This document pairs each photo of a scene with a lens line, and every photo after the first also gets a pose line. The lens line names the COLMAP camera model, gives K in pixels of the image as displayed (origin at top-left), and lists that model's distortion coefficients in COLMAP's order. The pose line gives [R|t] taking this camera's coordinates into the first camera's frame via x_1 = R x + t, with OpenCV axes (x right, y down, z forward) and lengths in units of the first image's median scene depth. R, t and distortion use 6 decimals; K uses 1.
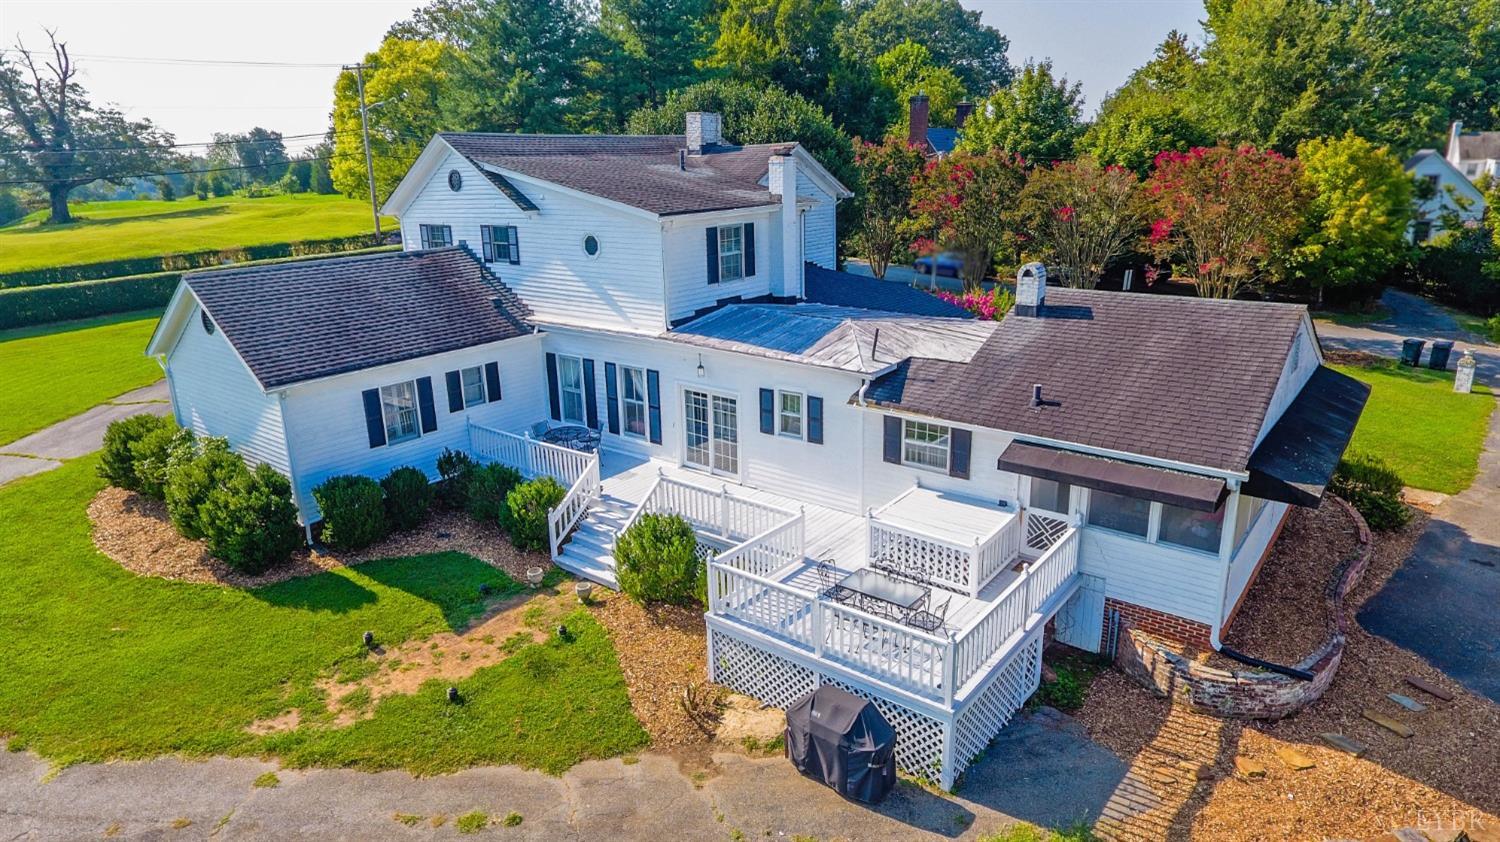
lens RADIAL K [[876.5, 0, 750.0], [0, 876.5, 421.0], [0, 0, 1]] dist [0.000335, 0.000376]
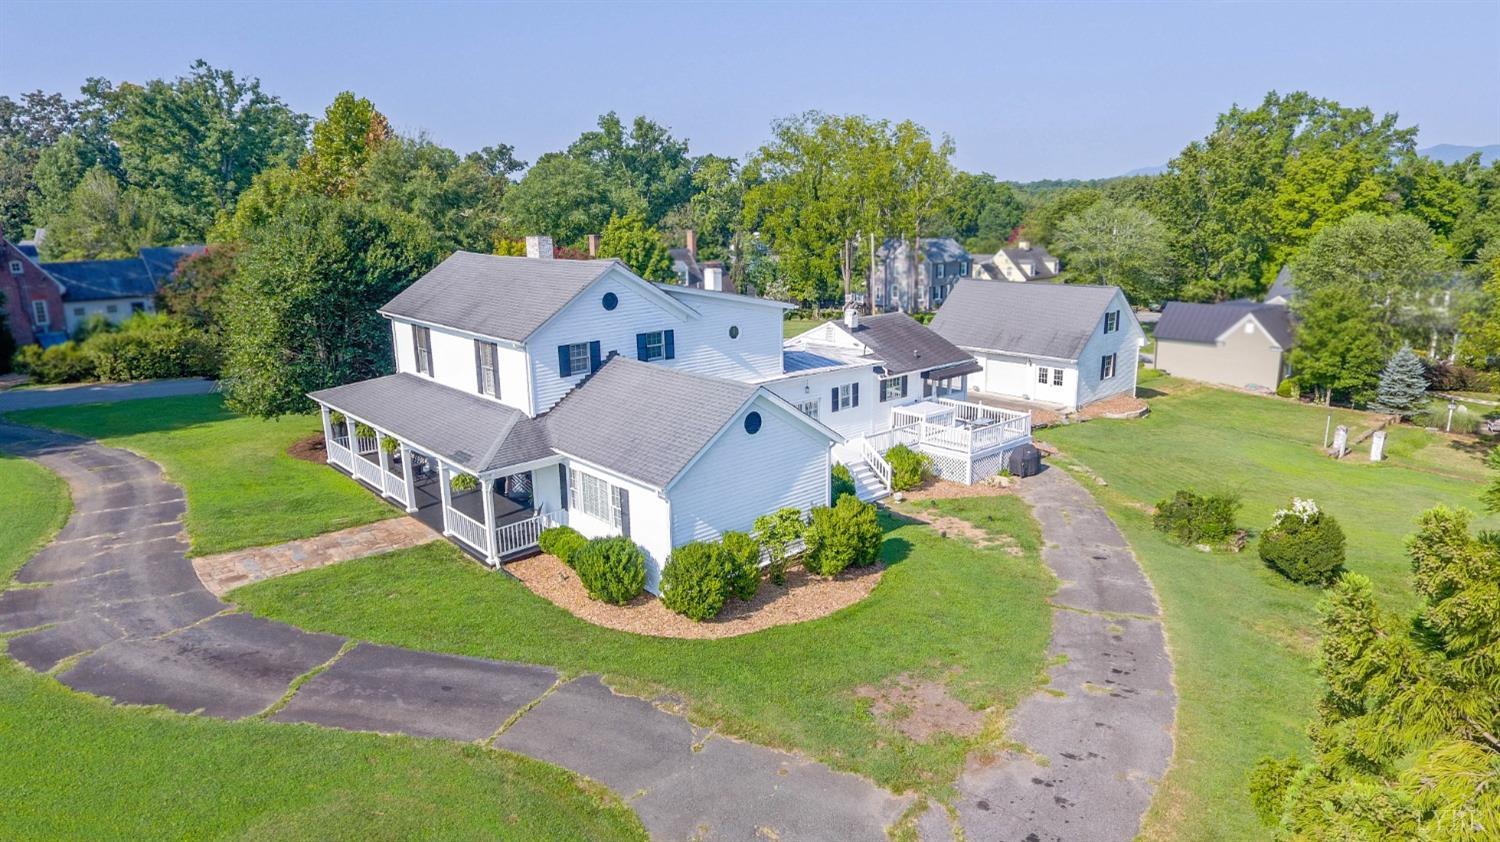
lens RADIAL K [[876.5, 0, 750.0], [0, 876.5, 421.0], [0, 0, 1]] dist [0.000335, 0.000376]
pose [[0.173301, -0.211044, 0.961991, -2.247750], [0.293920, 0.943342, 0.154003, -0.381381], [-0.939988, 0.256060, 0.225512, 0.923449]]
